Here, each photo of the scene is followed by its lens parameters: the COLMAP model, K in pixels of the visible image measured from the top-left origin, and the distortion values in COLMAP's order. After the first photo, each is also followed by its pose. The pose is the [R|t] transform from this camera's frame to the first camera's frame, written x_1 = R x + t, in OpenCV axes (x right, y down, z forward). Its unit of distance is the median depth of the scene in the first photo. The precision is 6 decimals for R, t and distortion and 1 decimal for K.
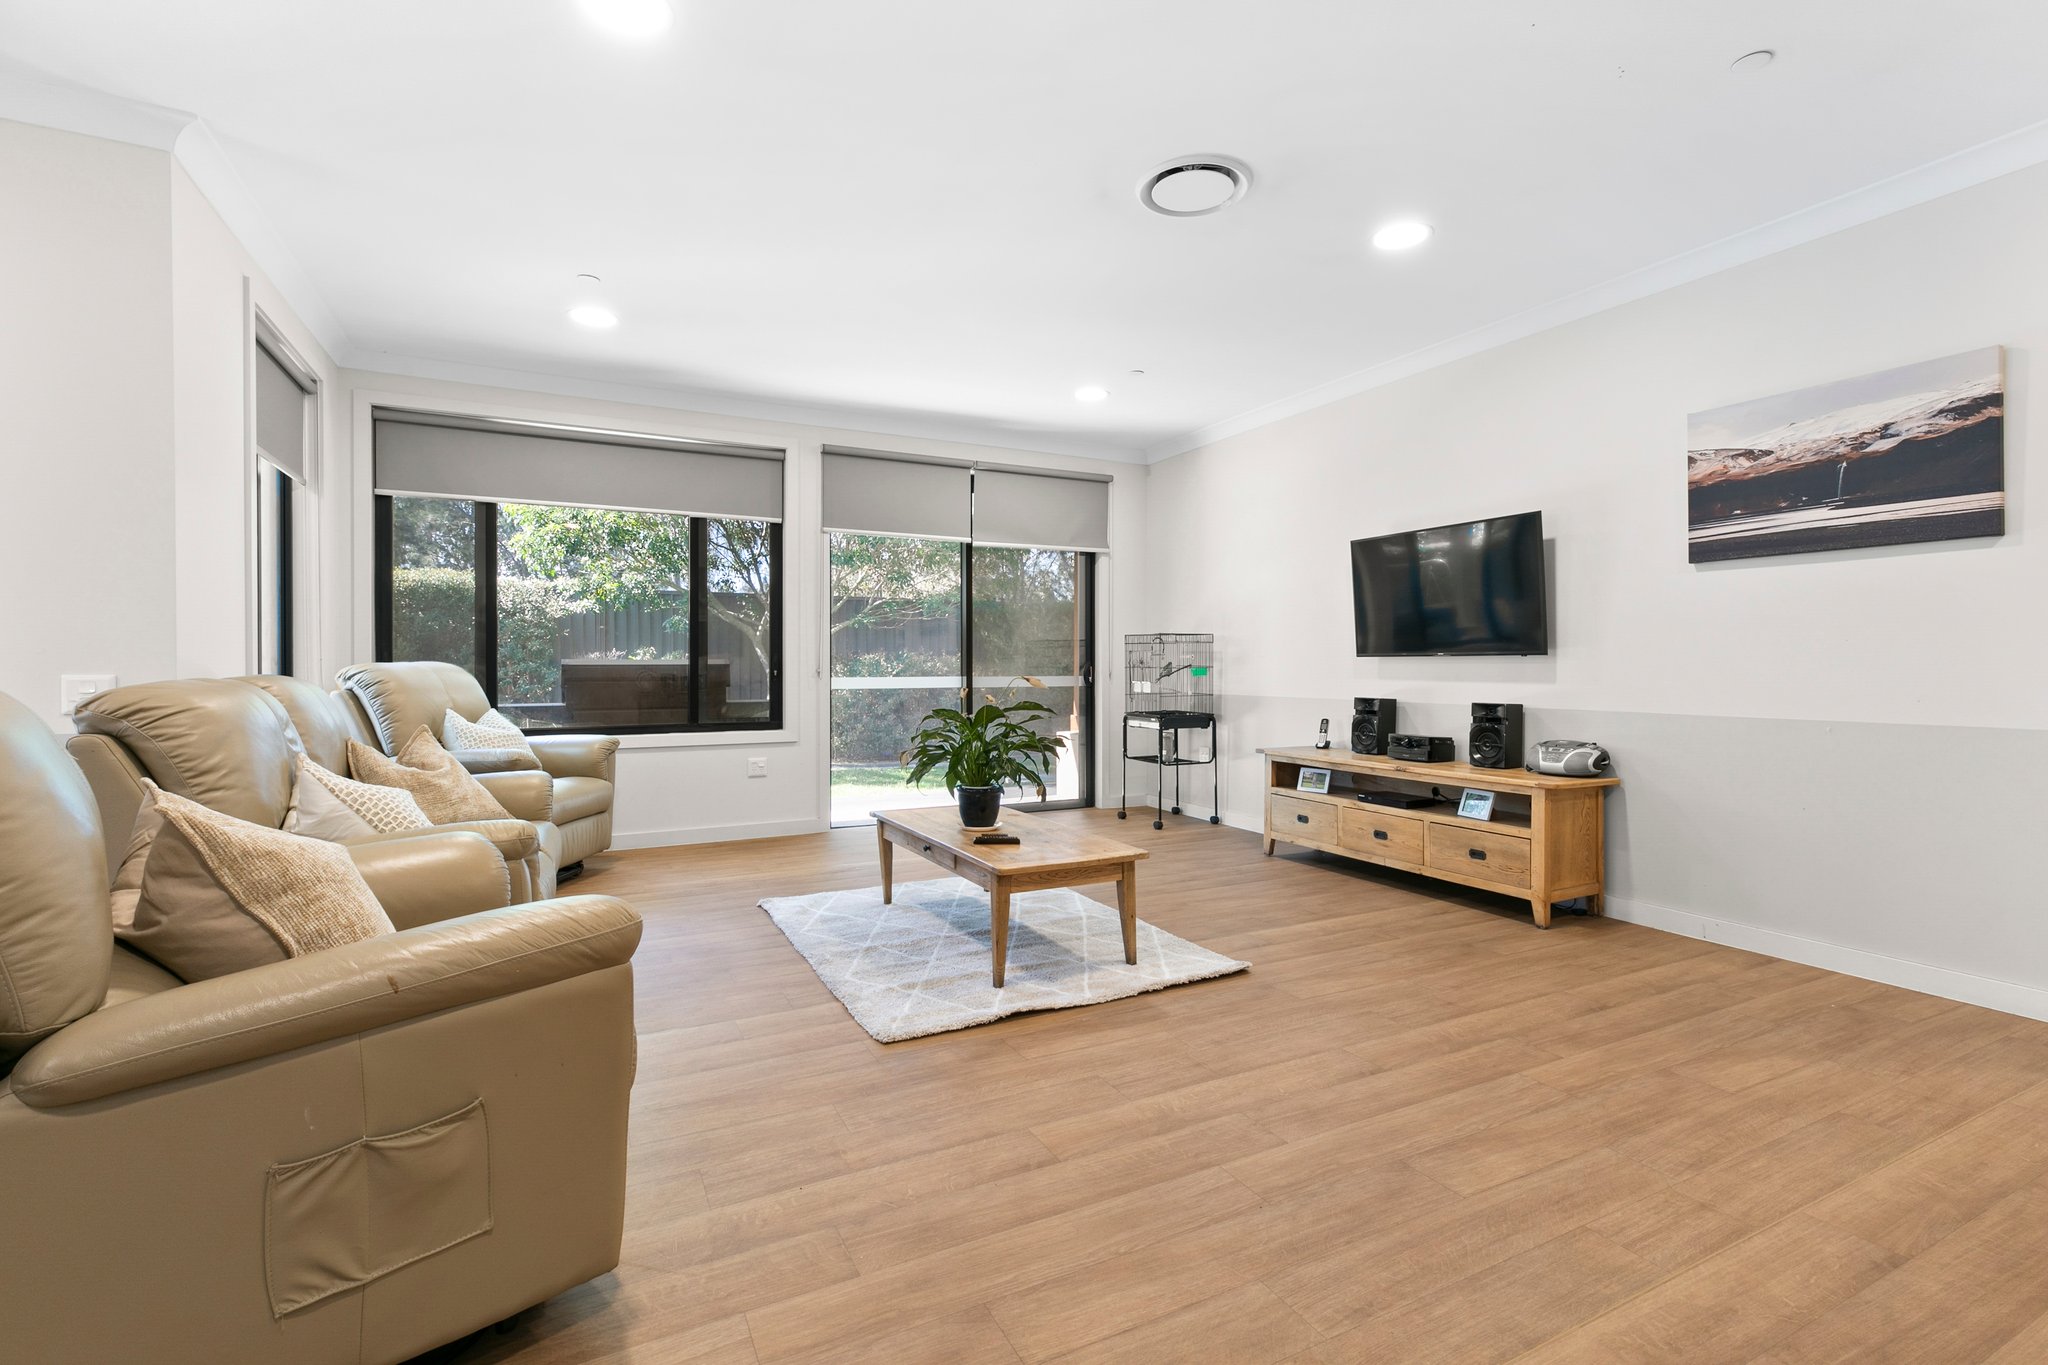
lens RADIAL K [[941.6, 0, 1024.4], [0, 941.6, 673.7], [0, 0, 1]] dist [0.003388, -0.000136]
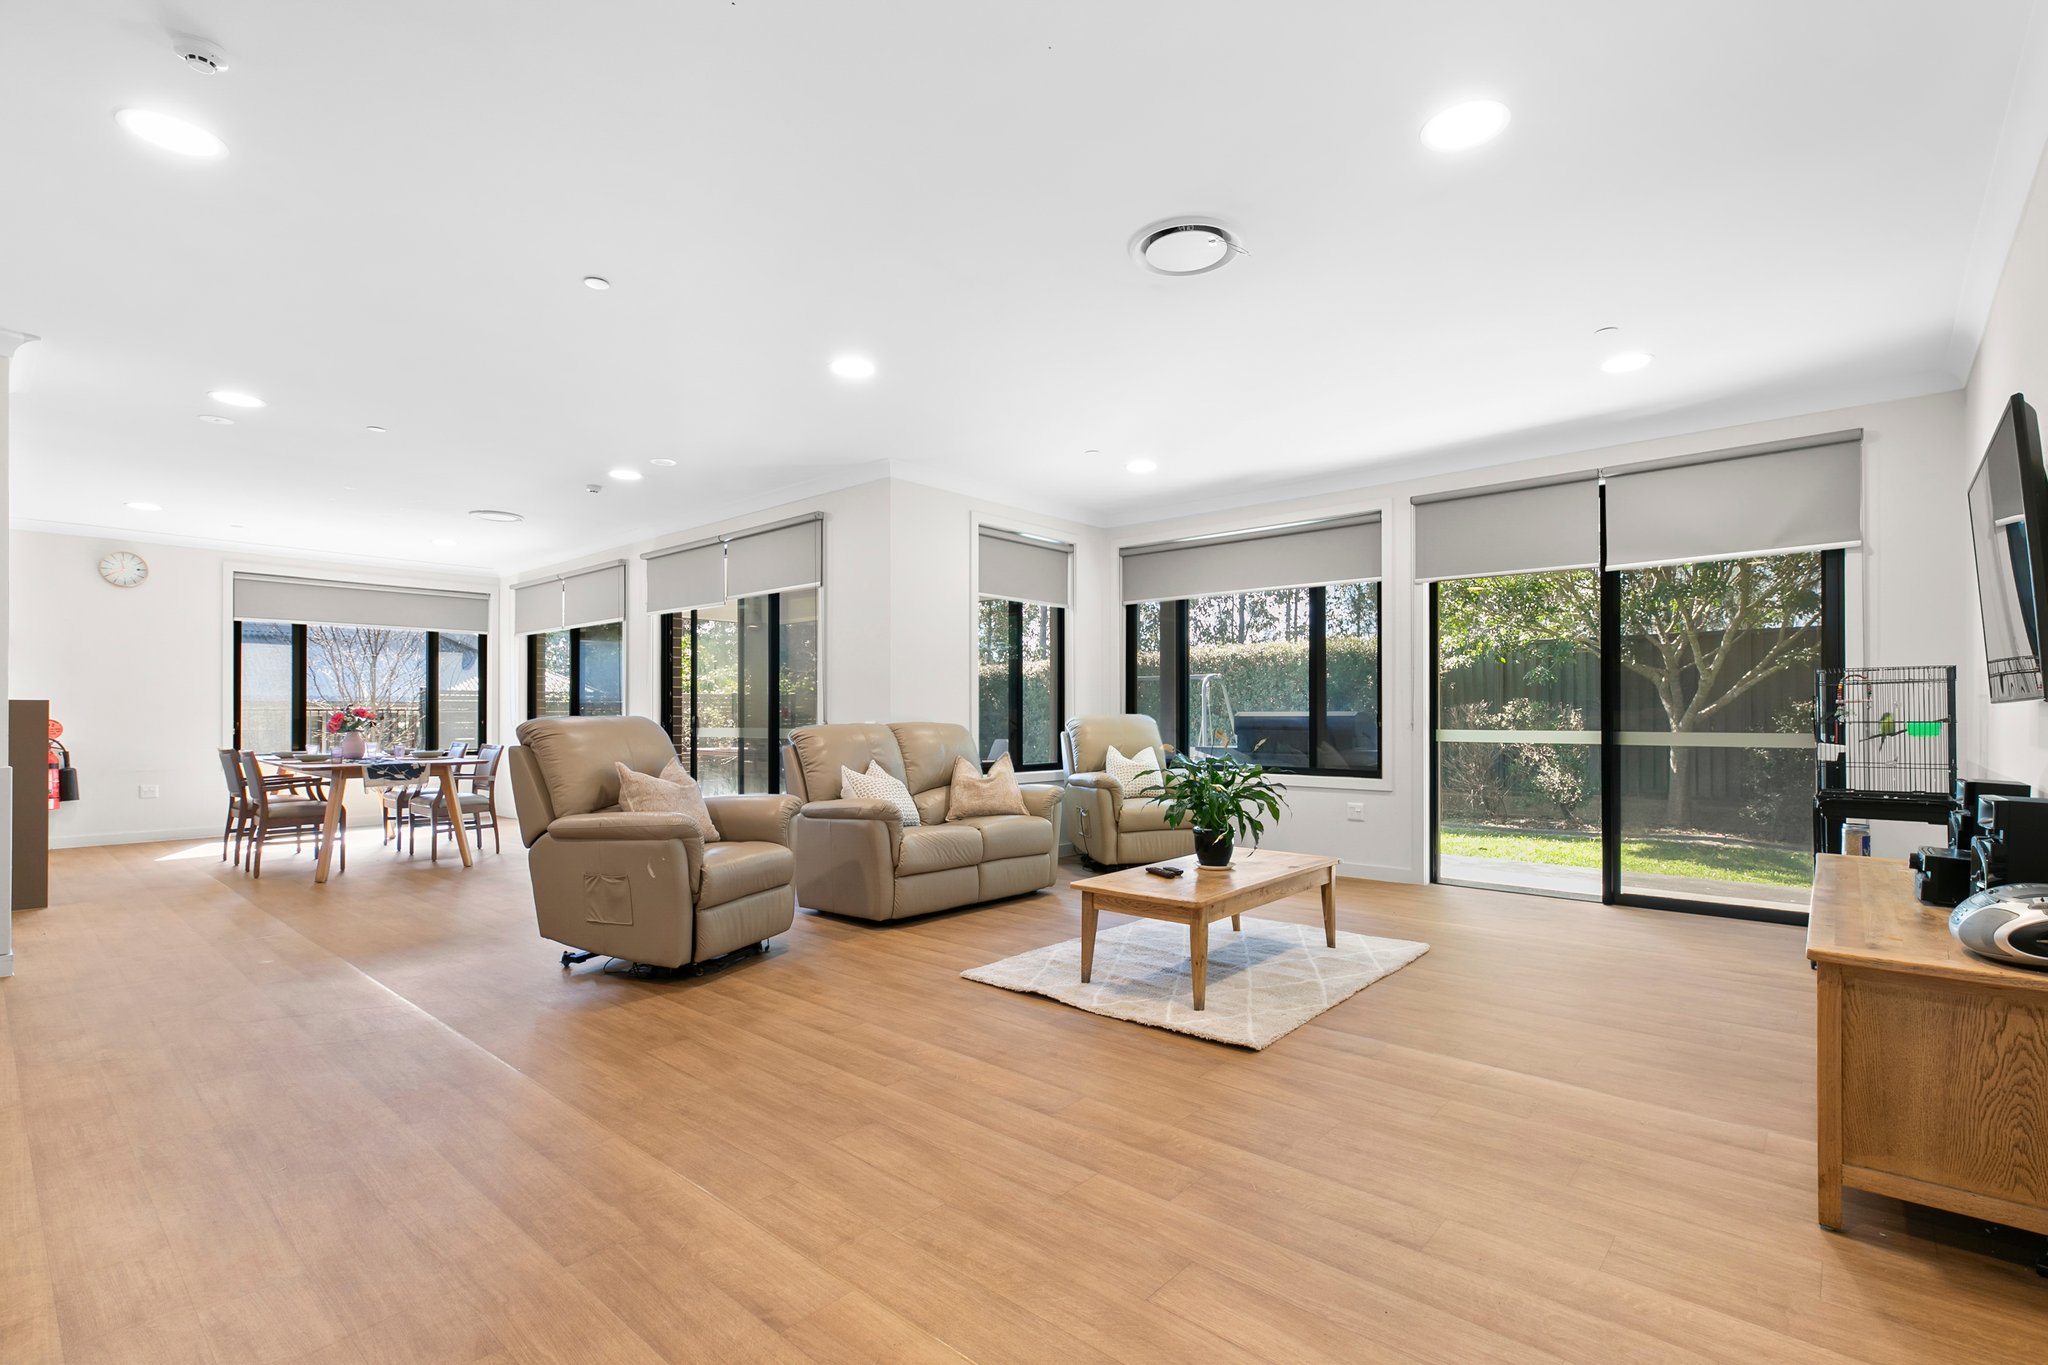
lens RADIAL K [[932.8, 0, 1027.8], [0, 932.8, 720.9], [0, 0, 1]] dist [0.000798, 0.000142]
pose [[0.359786, 0.005112, -0.933021, 0.837548], [-0.008278, 0.999963, 0.002286, -0.005944], [0.932998, 0.006901, 0.359815, 0.387850]]
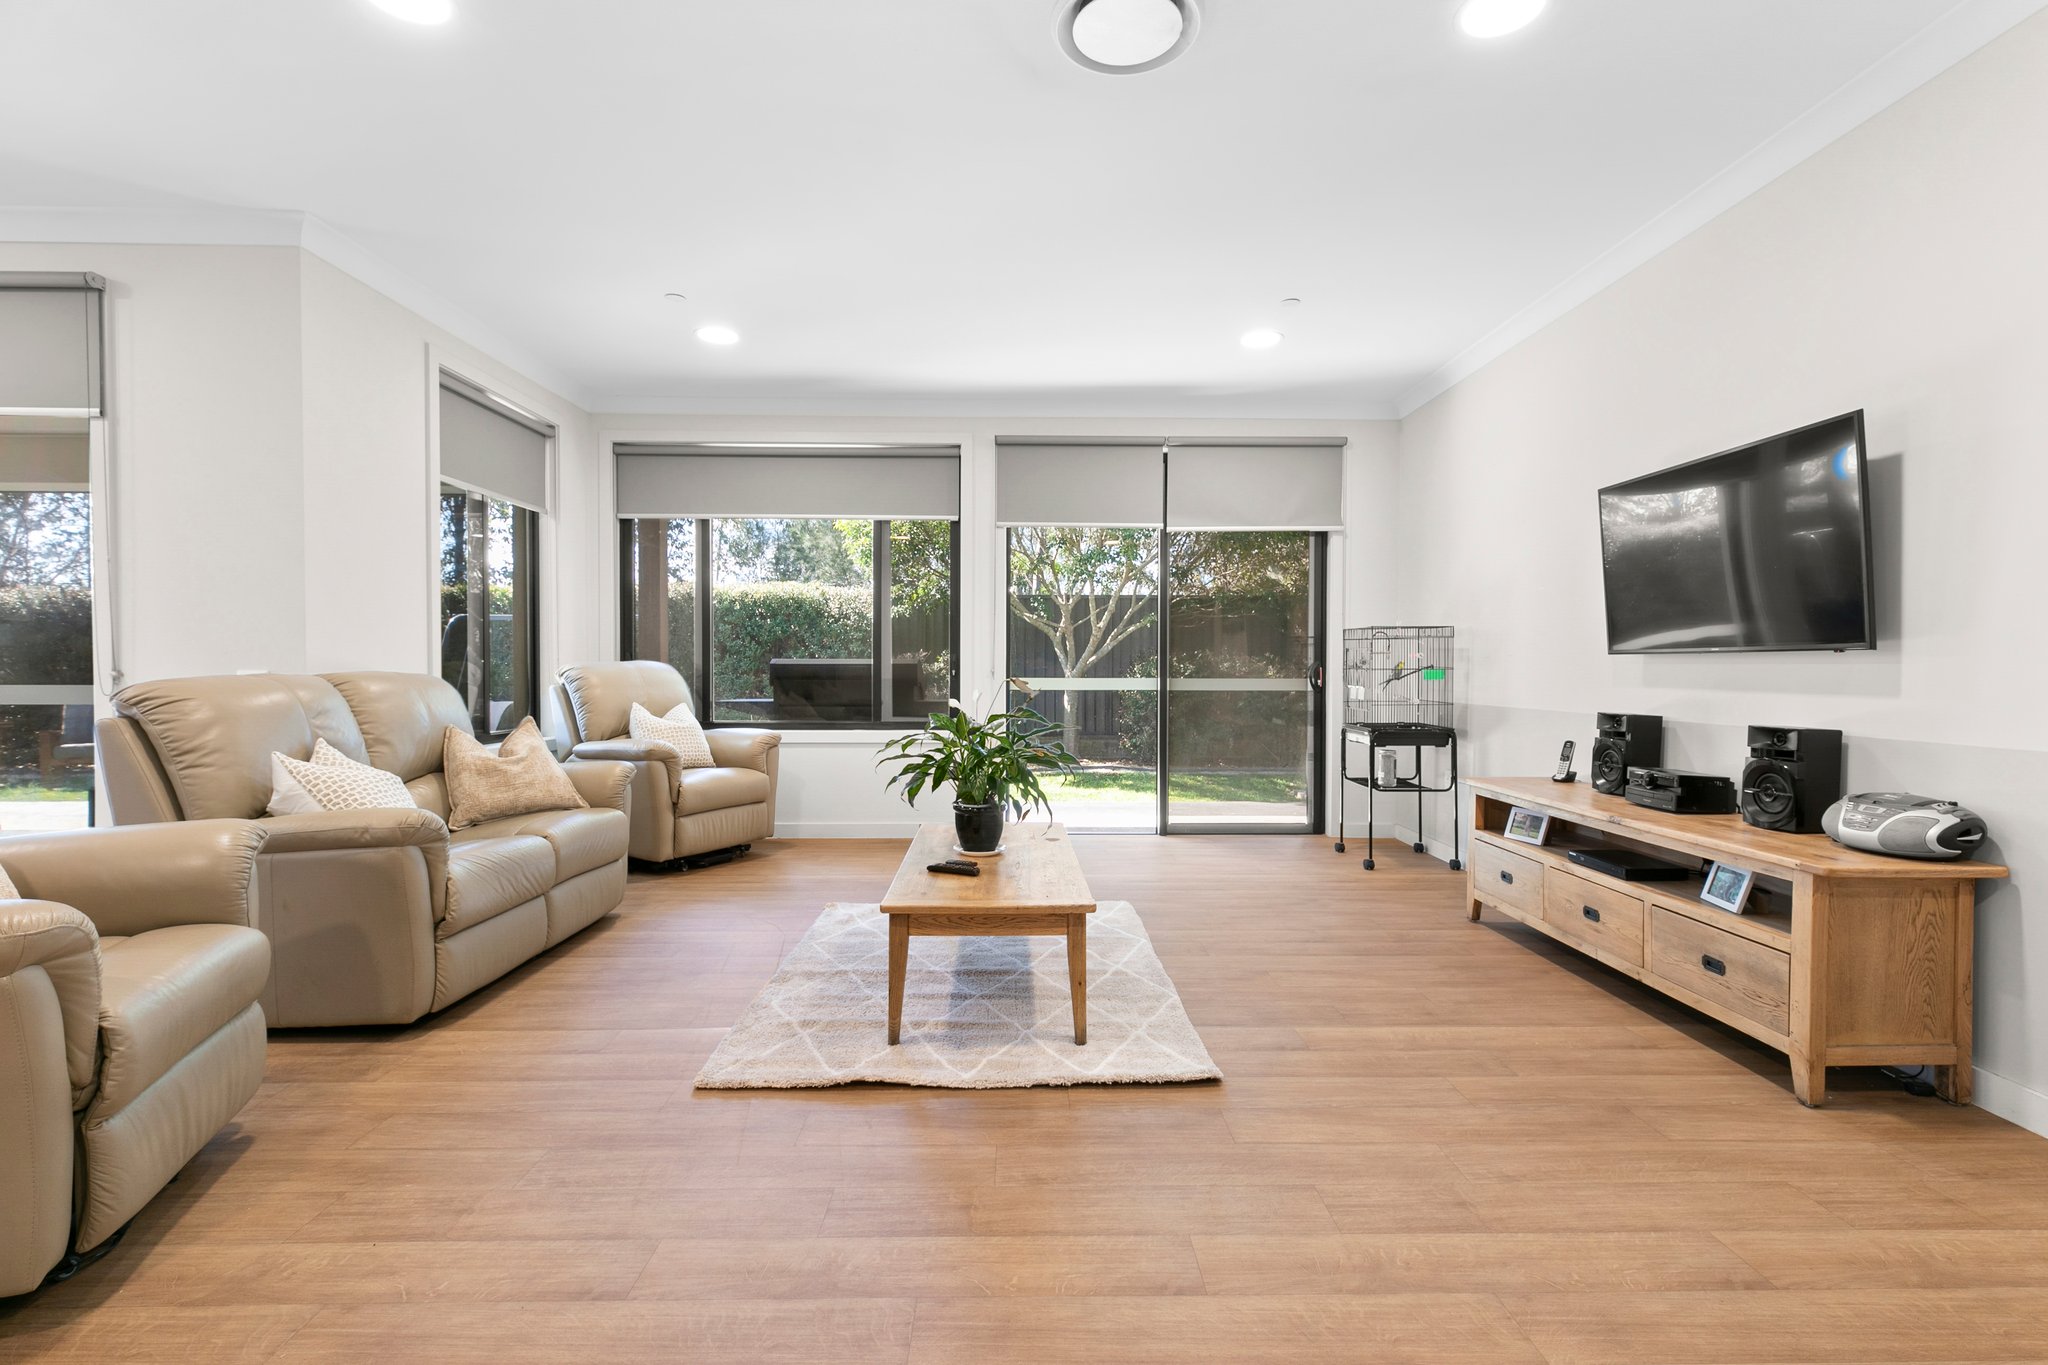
lens RADIAL K [[925.6, 0, 1024.0], [0, 925.6, 682.5], [0, 0, 1]] dist [0.002152, -0.000351]
pose [[0.895010, 0.010507, -0.445922, 0.349502], [-0.006745, 0.999927, 0.010022, -0.001271], [0.445995, -0.005962, 0.895016, 0.241937]]
